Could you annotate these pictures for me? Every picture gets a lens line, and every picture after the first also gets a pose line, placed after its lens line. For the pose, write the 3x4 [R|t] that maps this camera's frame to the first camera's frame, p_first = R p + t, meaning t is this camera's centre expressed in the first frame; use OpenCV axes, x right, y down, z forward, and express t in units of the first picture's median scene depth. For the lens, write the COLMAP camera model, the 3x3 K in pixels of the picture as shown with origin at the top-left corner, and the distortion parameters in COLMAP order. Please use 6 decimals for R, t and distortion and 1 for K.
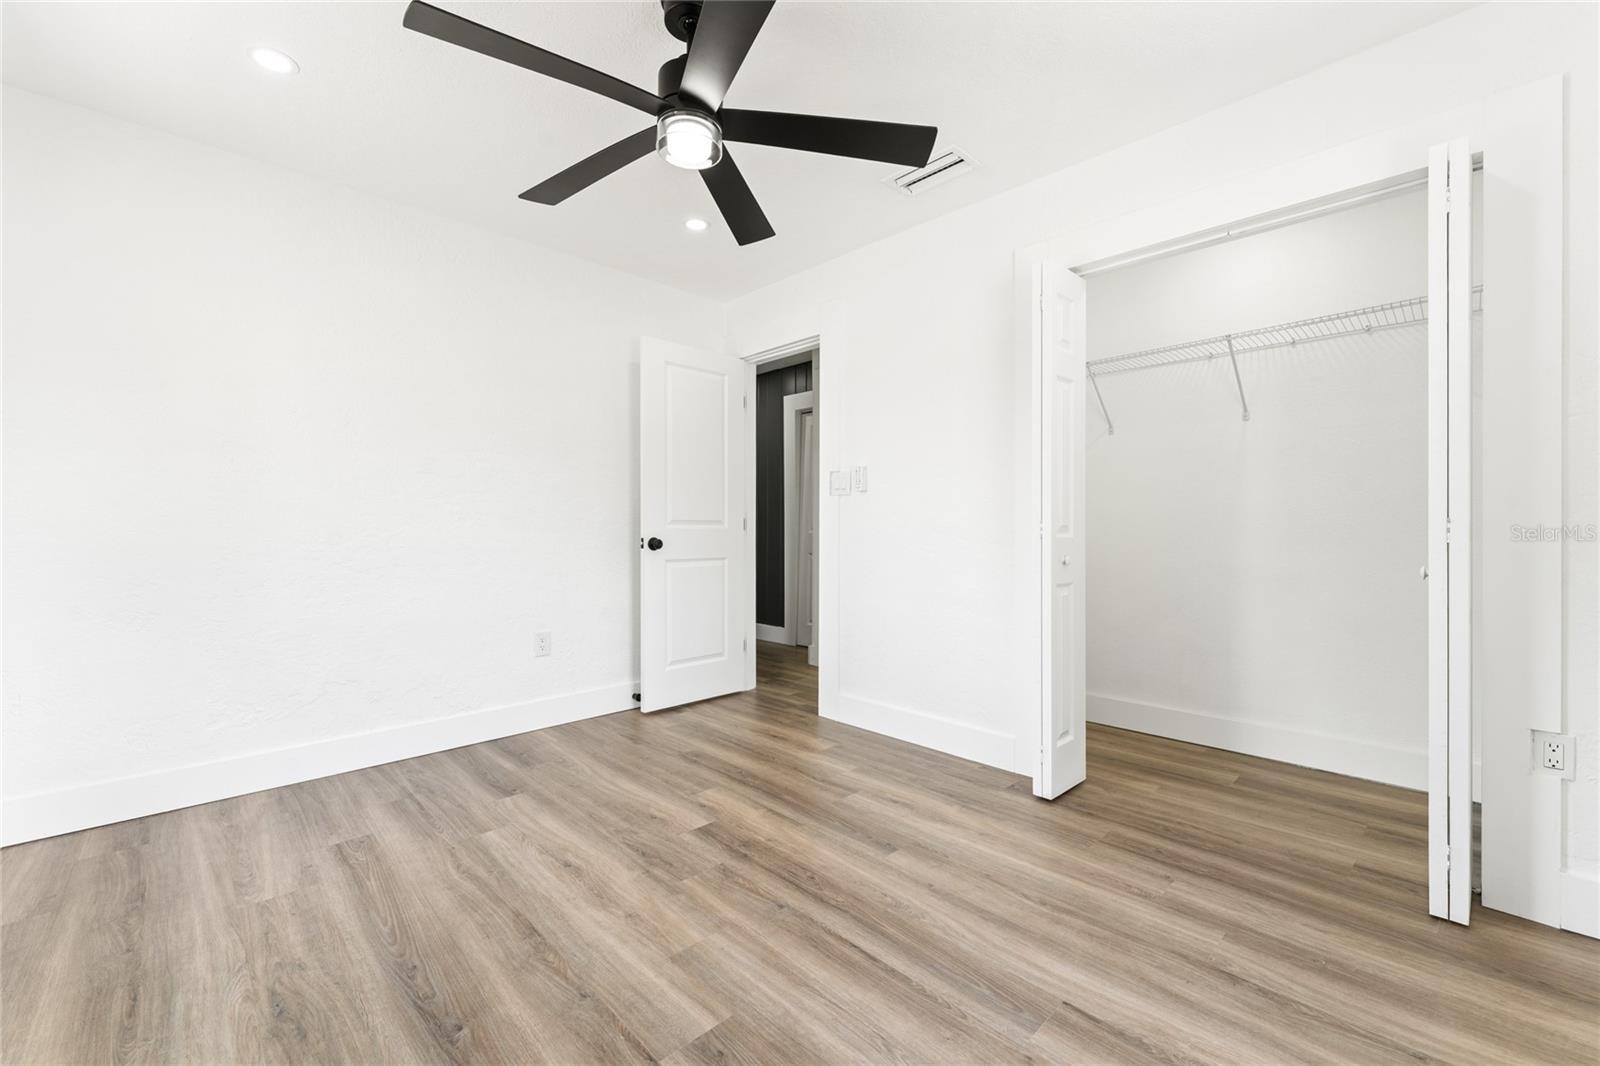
lens RADIAL K [[654.8, 0, 800.0], [0, 654.8, 533.0], [0, 0, 1]] dist [-0.000212, -0.000031]
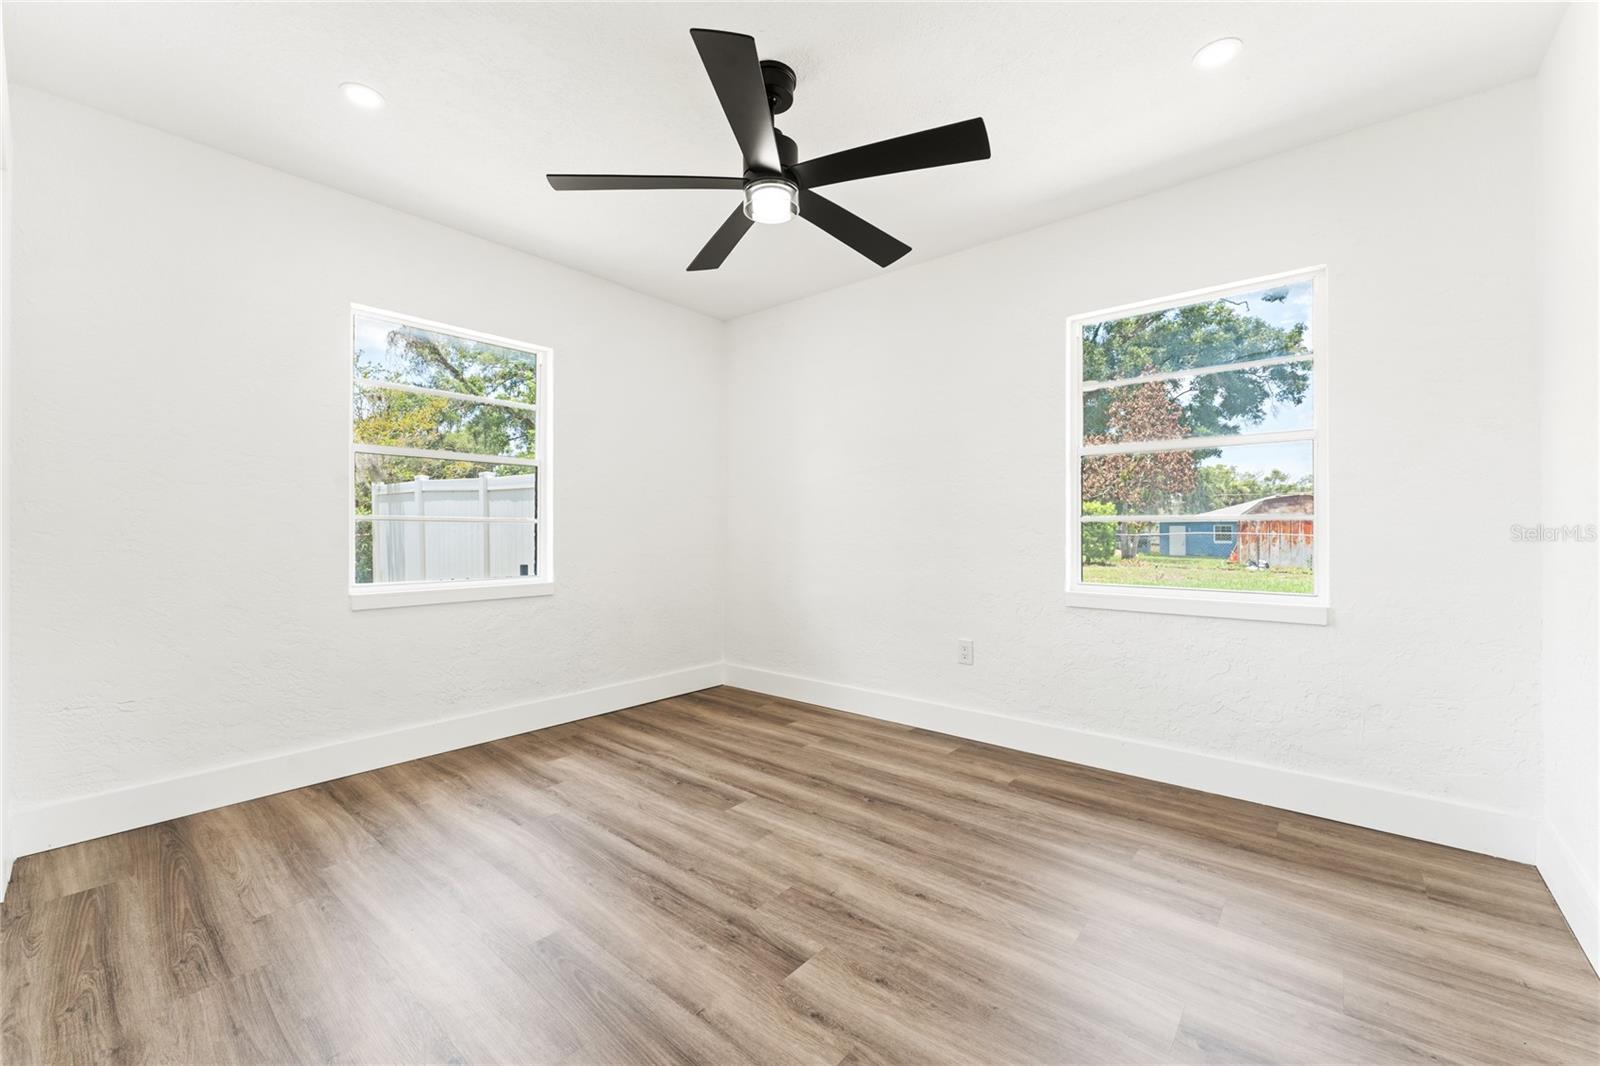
lens RADIAL K [[638.1, 0, 799.6], [0, 638.1, 528.0], [0, 0, 1]] dist [-0.001172, -0.000193]
pose [[-0.995098, 0.000115, -0.098893, -0.102607], [-0.000067, 0.999998, 0.001832, -0.019248], [0.098893, 0.001830, -0.995096, 2.054236]]
